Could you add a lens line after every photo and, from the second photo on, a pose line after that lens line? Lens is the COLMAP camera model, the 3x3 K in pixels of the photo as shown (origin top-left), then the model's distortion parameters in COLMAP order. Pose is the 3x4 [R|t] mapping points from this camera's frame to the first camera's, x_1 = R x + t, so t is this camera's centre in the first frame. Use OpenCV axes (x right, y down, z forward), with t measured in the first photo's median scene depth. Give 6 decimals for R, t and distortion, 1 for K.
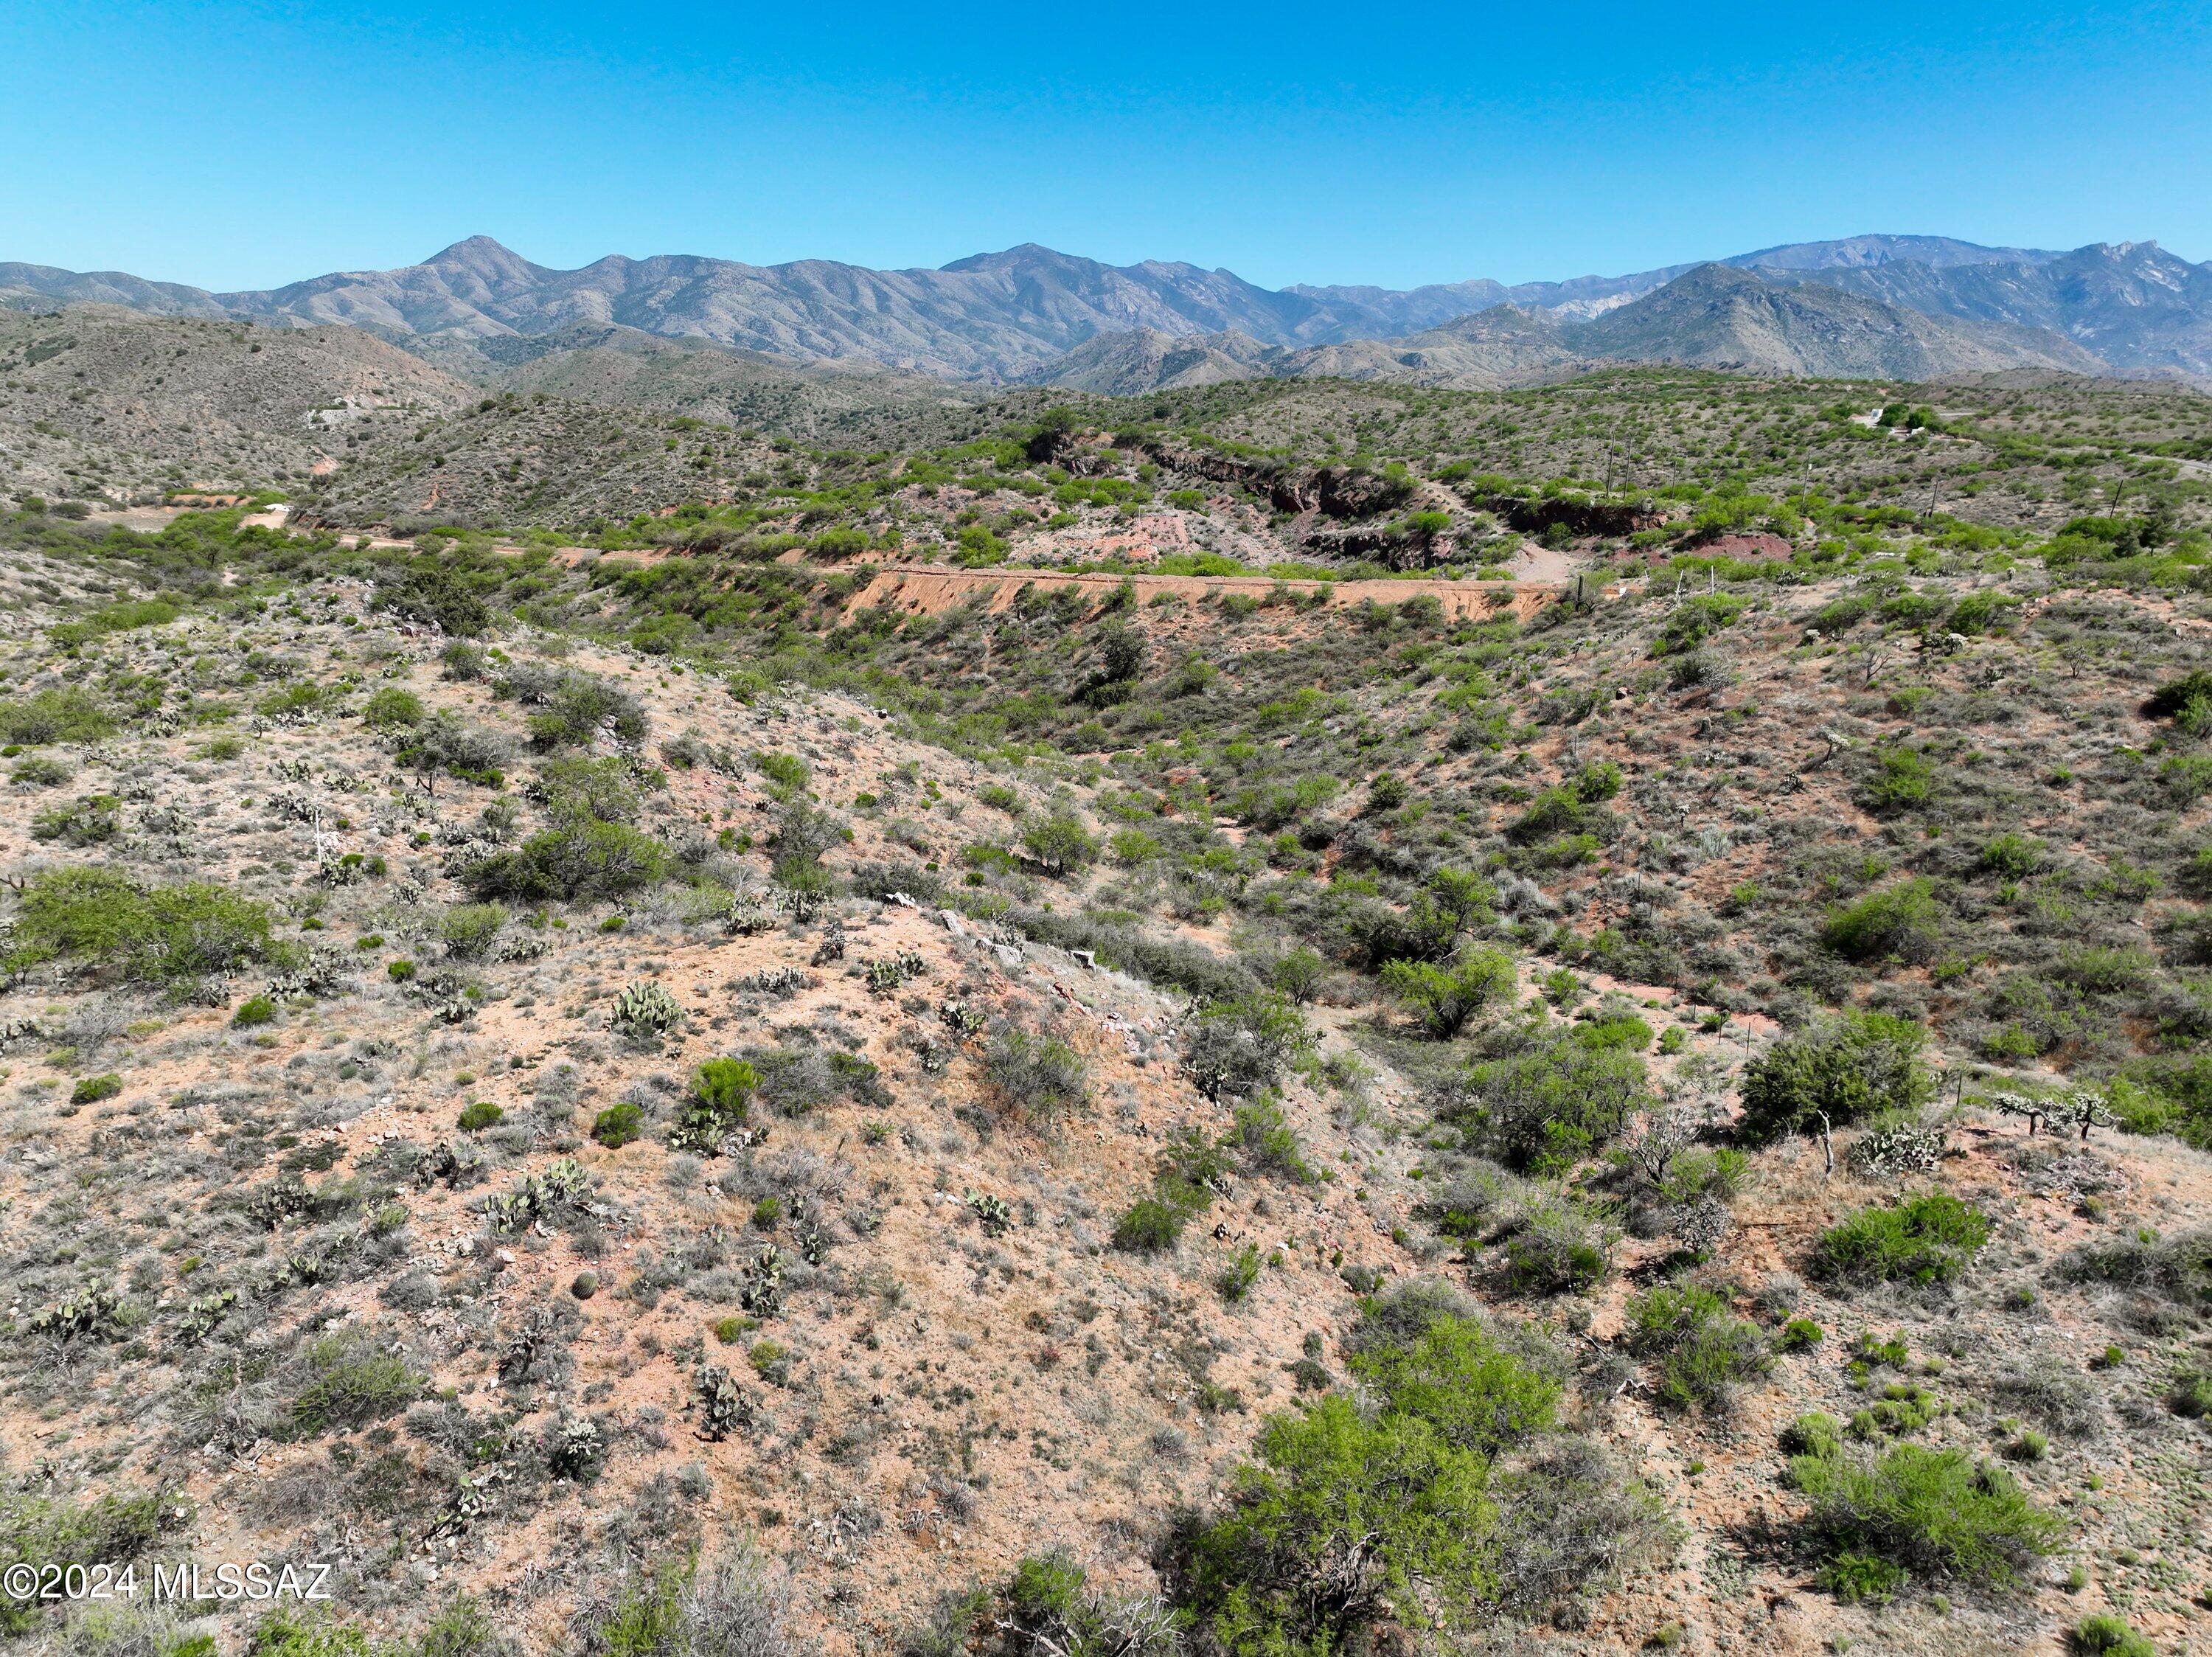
lens RADIAL K [[1526.6, 0, 1107.5], [0, 1526.6, 837.2], [0, 0, 1]] dist [0.031356, 0.013444]
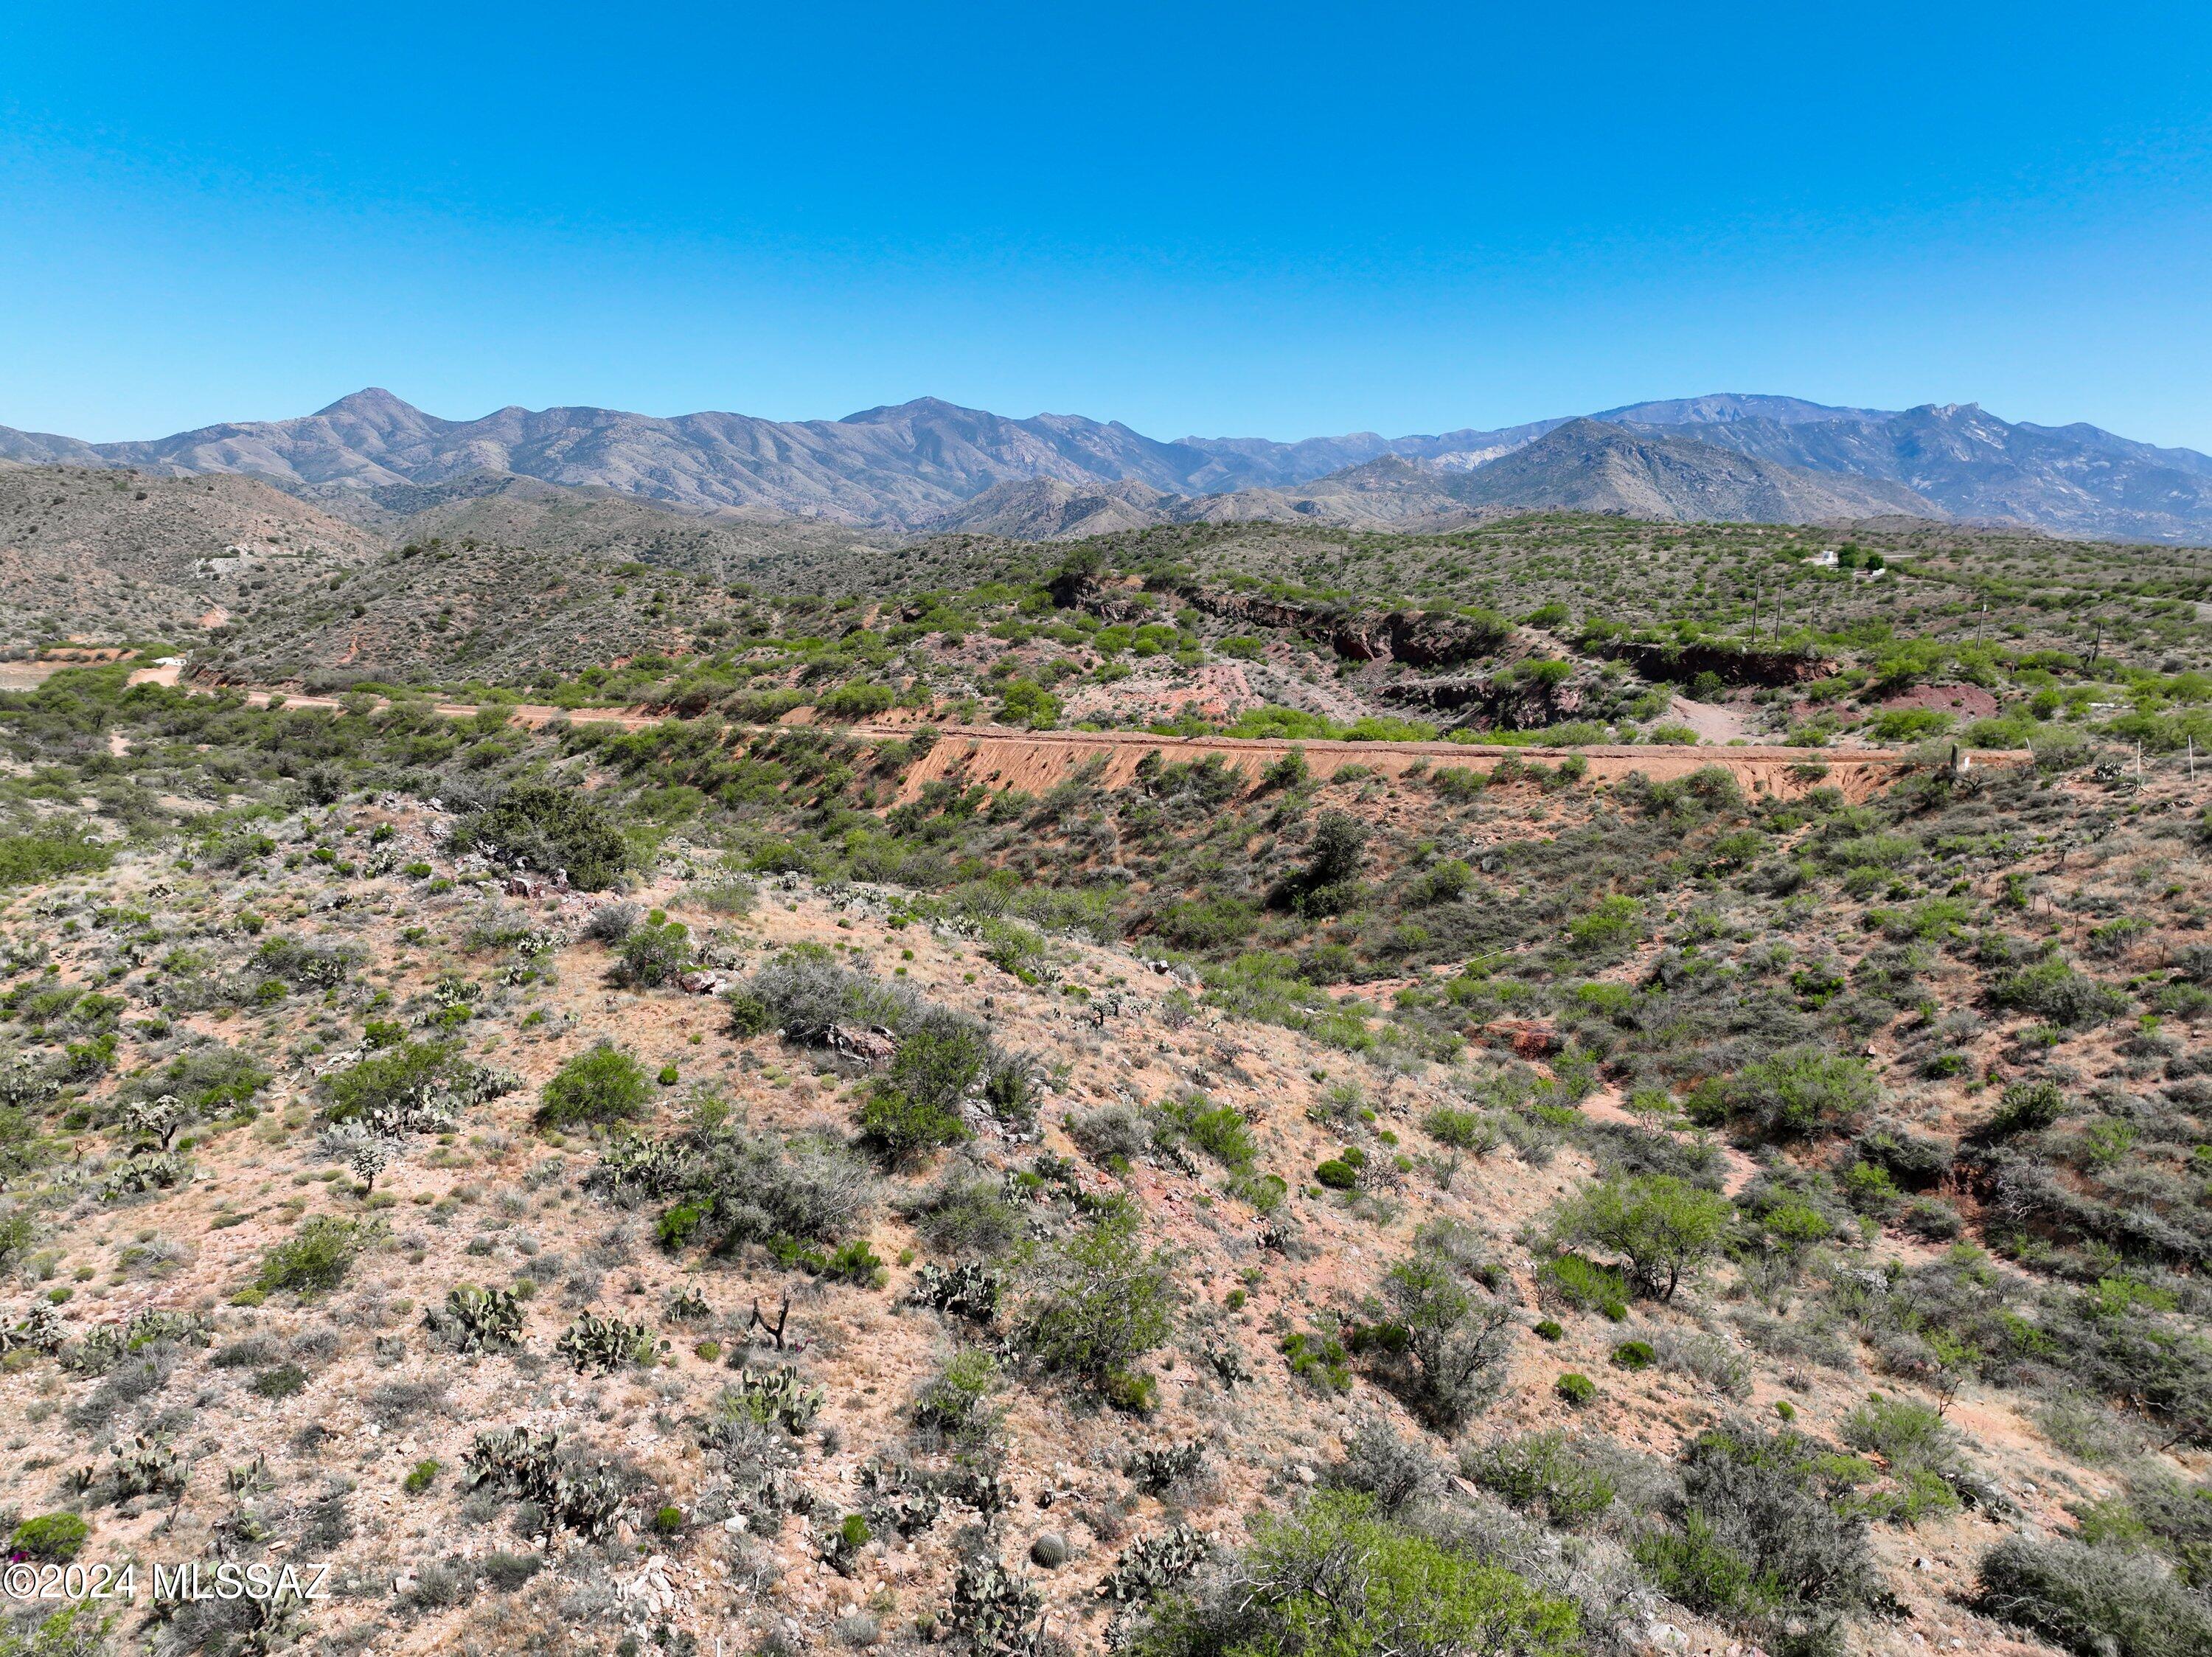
lens RADIAL K [[1526.6, 0, 1107.5], [0, 1526.6, 837.2], [0, 0, 1]] dist [0.031356, 0.013444]
pose [[0.997739, -0.016032, 0.065260, -0.061080], [0.021833, 0.995777, -0.089175, -0.022202], [-0.063555, 0.090398, 0.993876, 0.087240]]
